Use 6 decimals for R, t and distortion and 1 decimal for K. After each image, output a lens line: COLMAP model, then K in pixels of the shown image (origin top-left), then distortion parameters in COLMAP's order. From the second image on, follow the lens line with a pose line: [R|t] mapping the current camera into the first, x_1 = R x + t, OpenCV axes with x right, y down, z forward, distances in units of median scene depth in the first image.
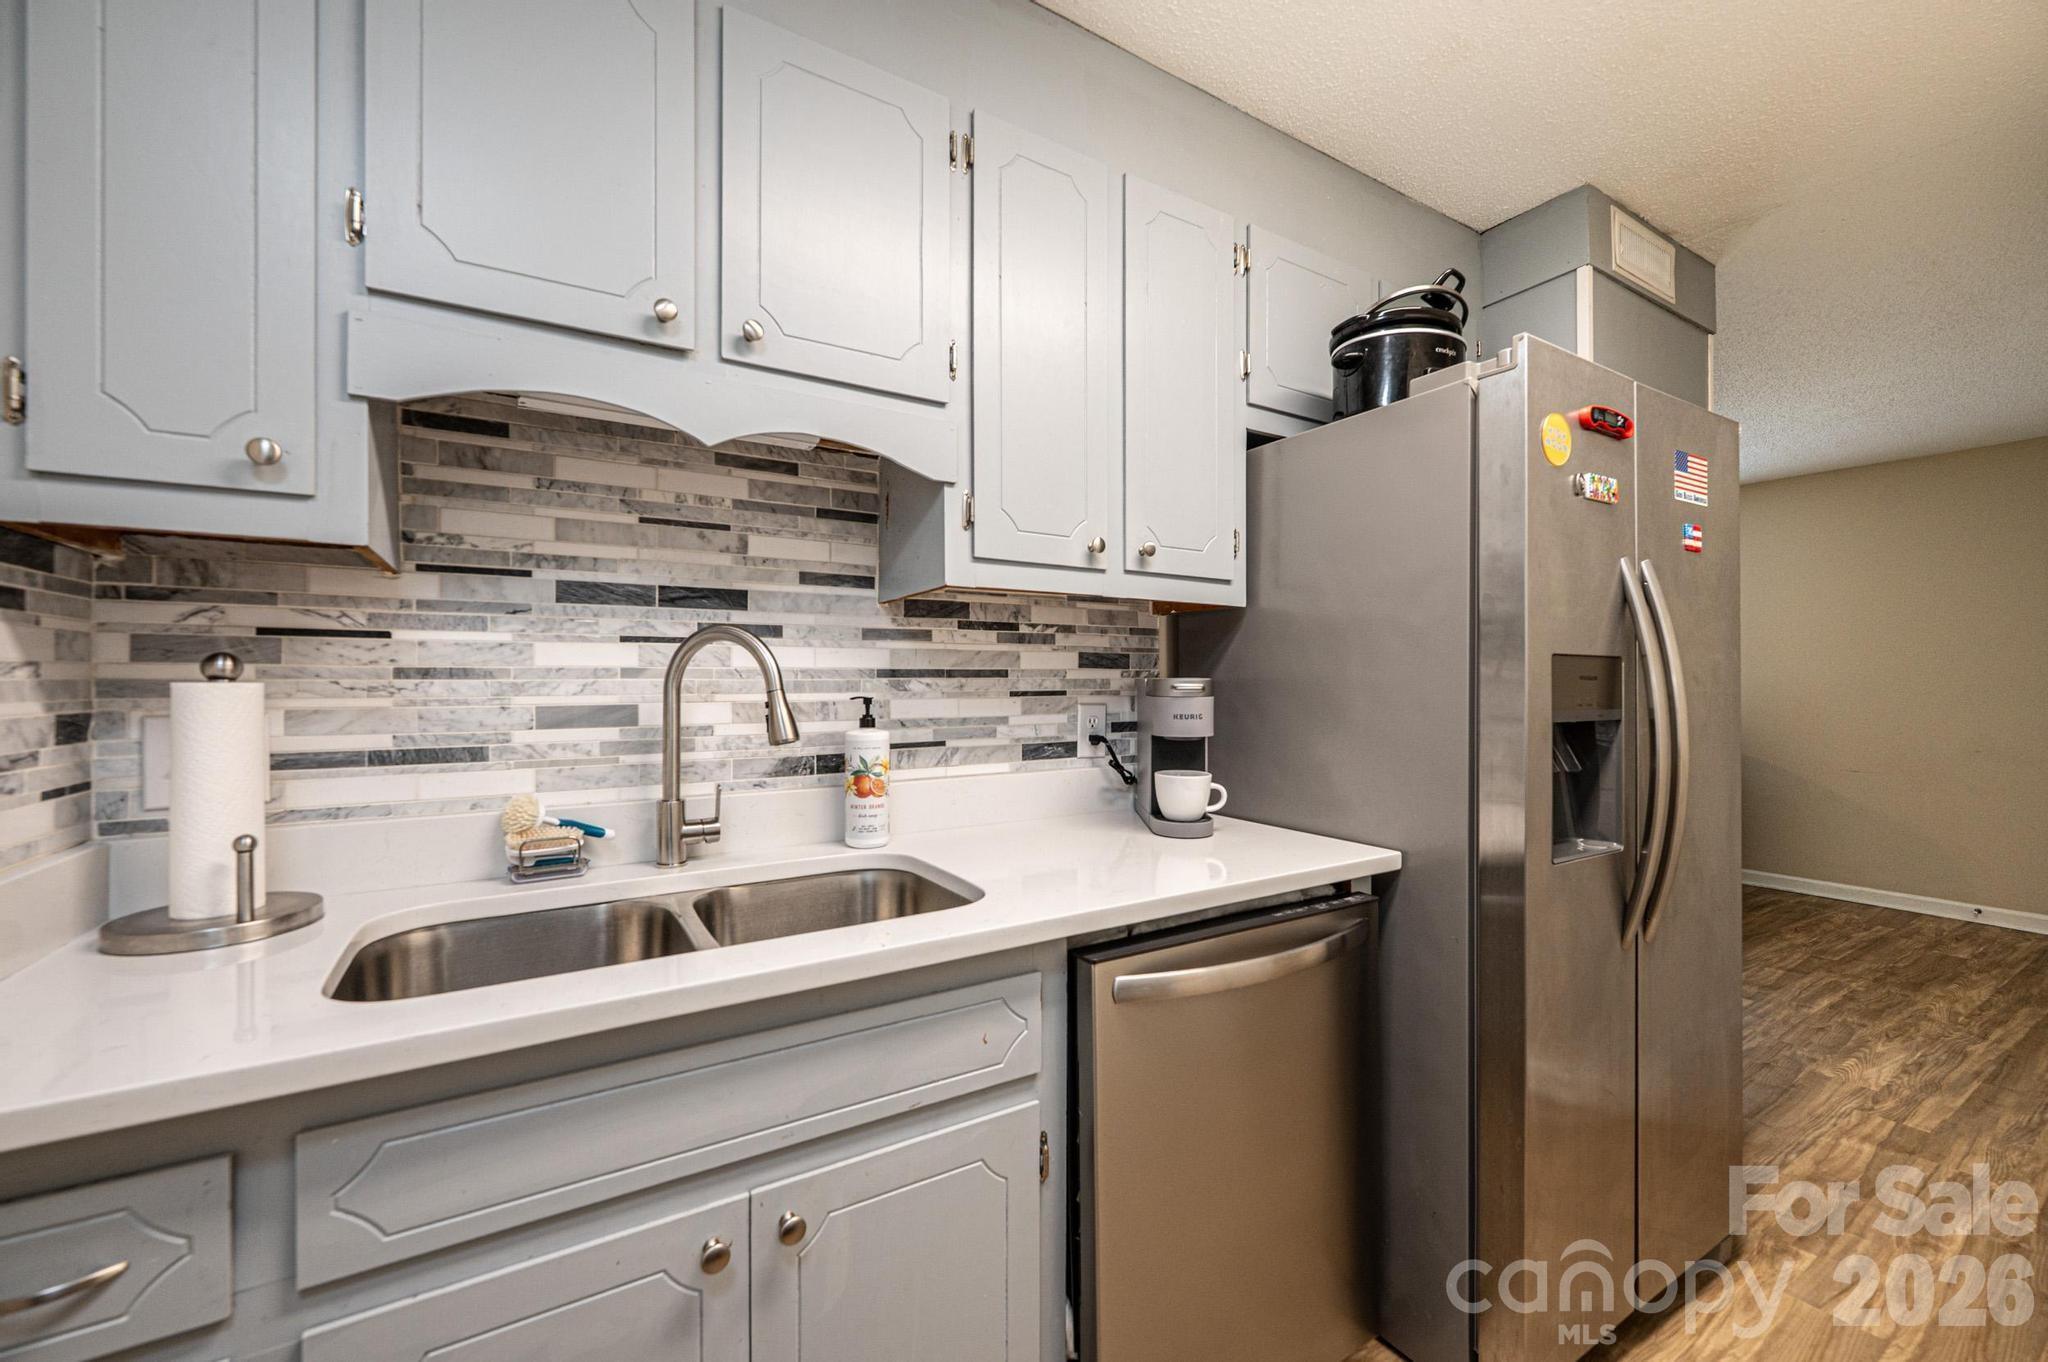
lens RADIAL K [[813.6, 0, 1025.1], [0, 813.6, 684.3], [0, 0, 1]] dist [-0.000943, 0.000315]
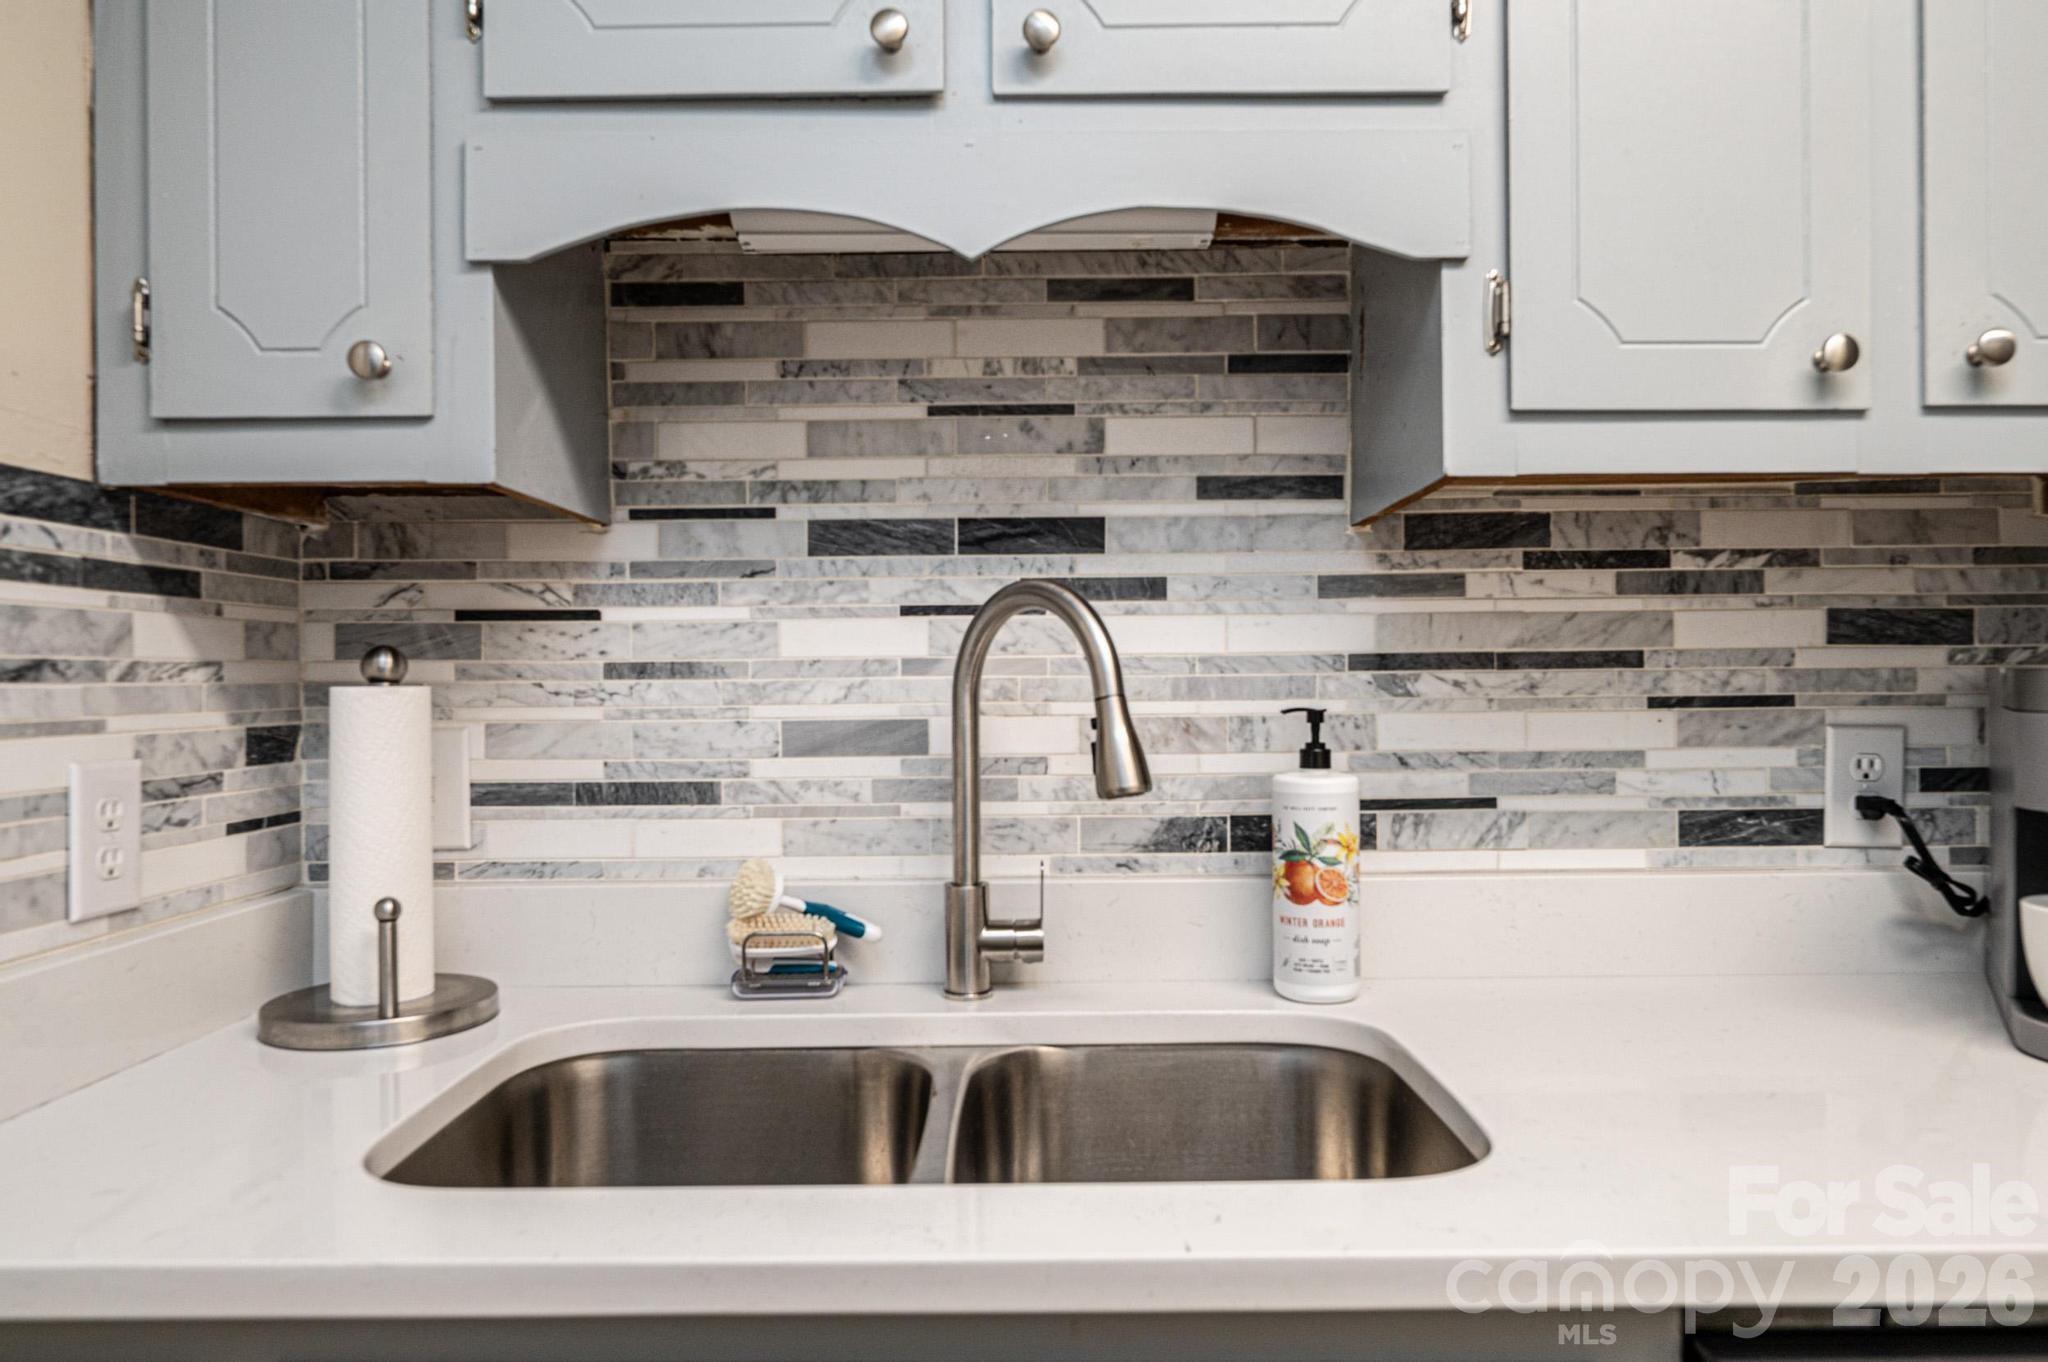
lens RADIAL K [[1323.7, 0, 1027.9], [0, 1323.7, 683.9], [0, 0, 1]] dist [0.001896, -0.003011]
pose [[0.850834, -0.003604, -0.525421, 0.103672], [0.005103, 0.999986, 0.001404, -0.002305], [0.525409, -0.003876, 0.850841, 0.216658]]
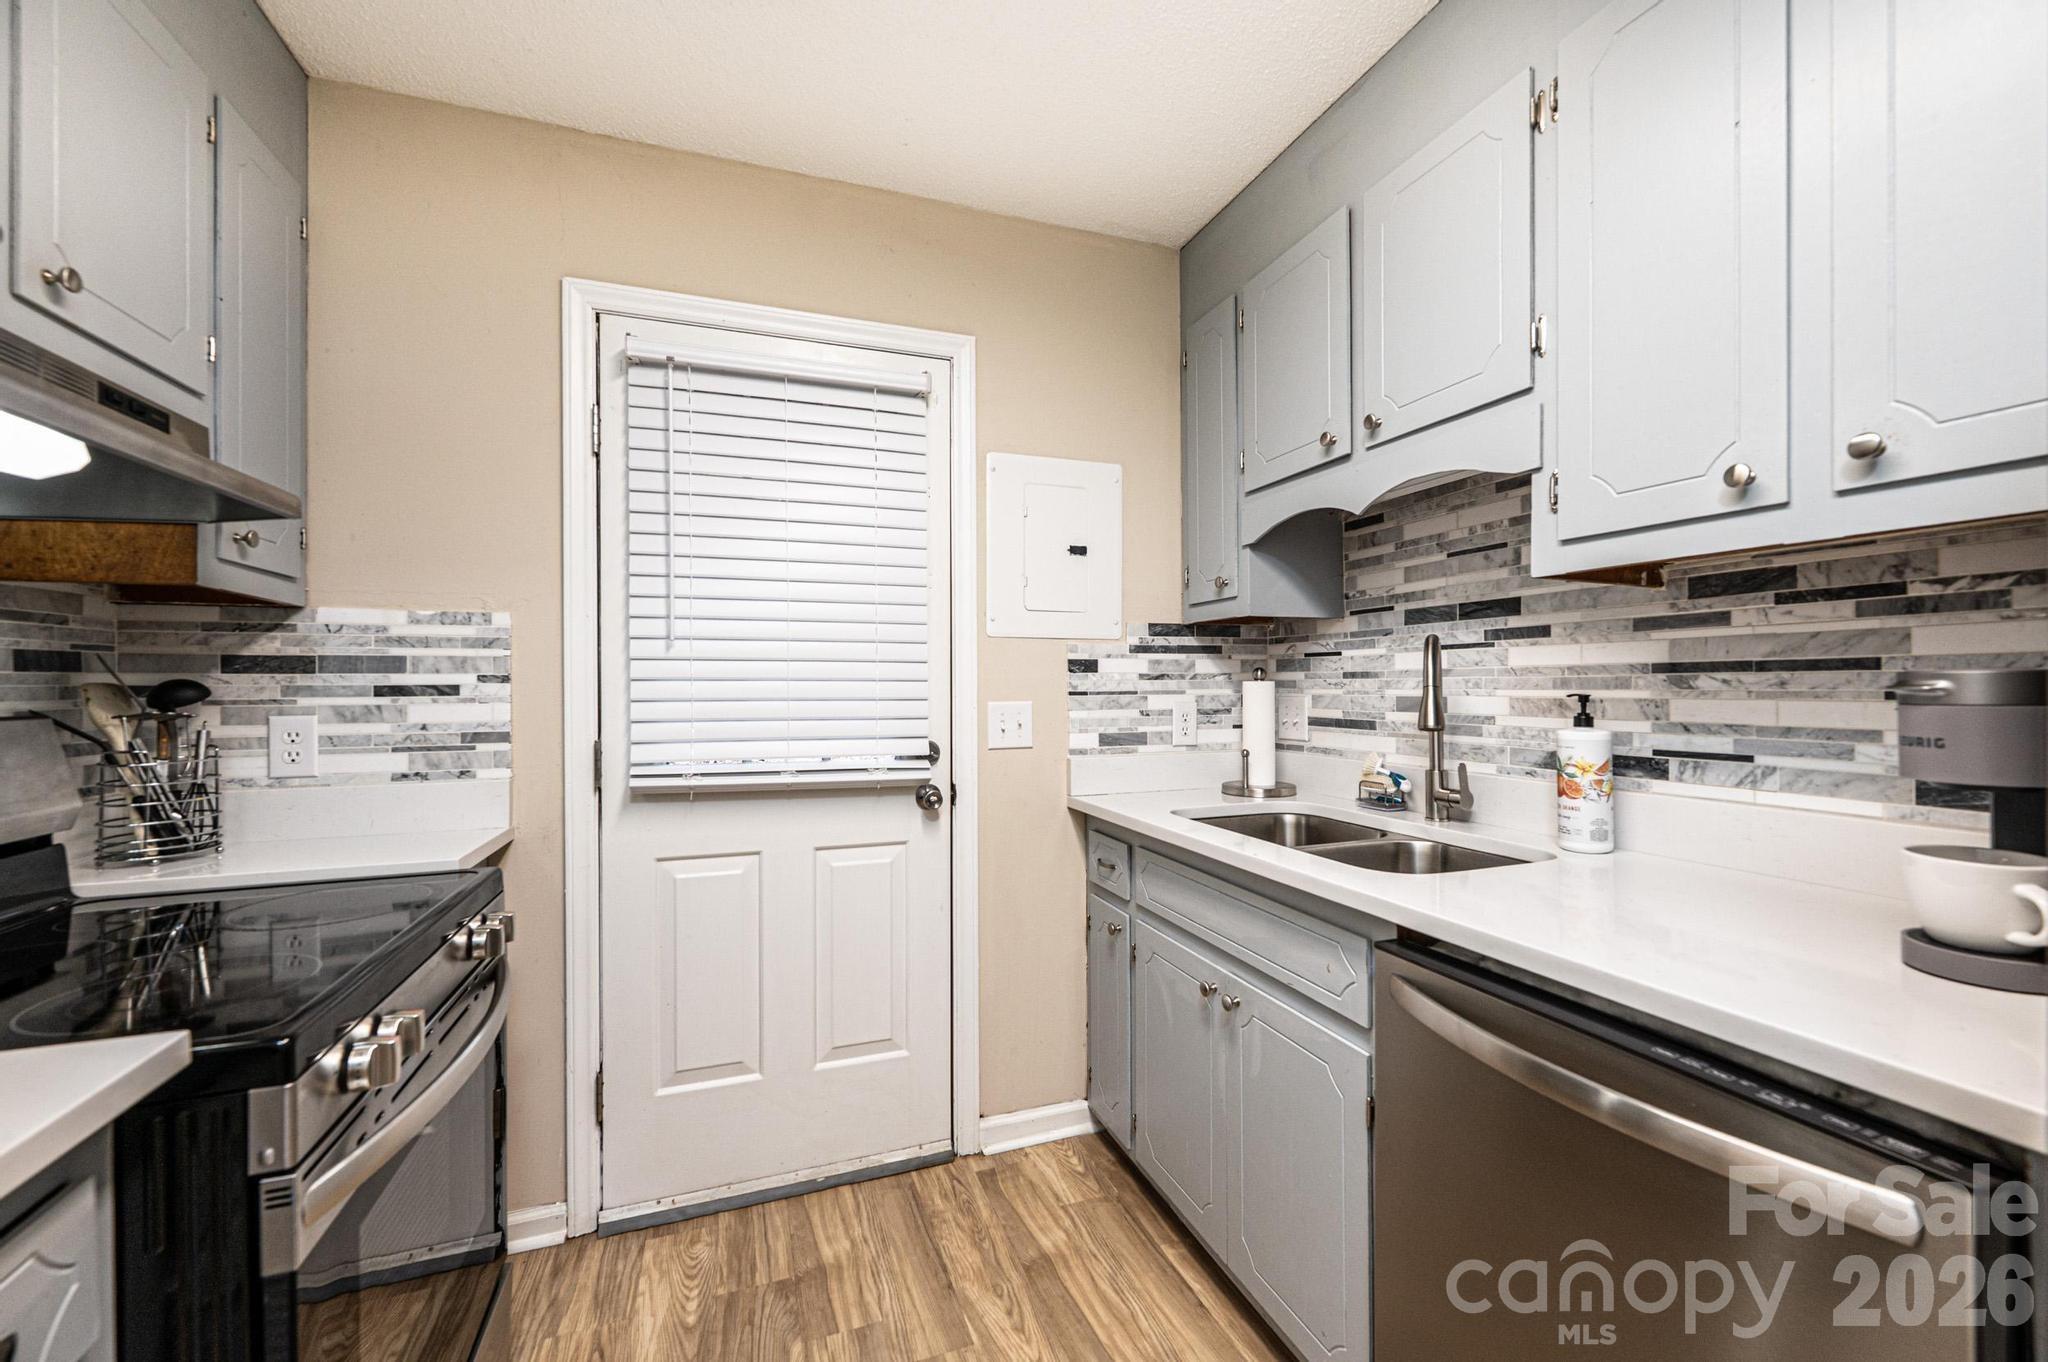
lens RADIAL K [[813.6, 0, 1026.5], [0, 813.6, 683.0], [0, 0, 1]] dist [-0.000943, 0.000315]
pose [[-0.202788, 0.002194, -0.979220, 0.982398], [0.004604, 0.999989, 0.001287, -0.002347], [0.979212, -0.004247, -0.202795, 0.626113]]
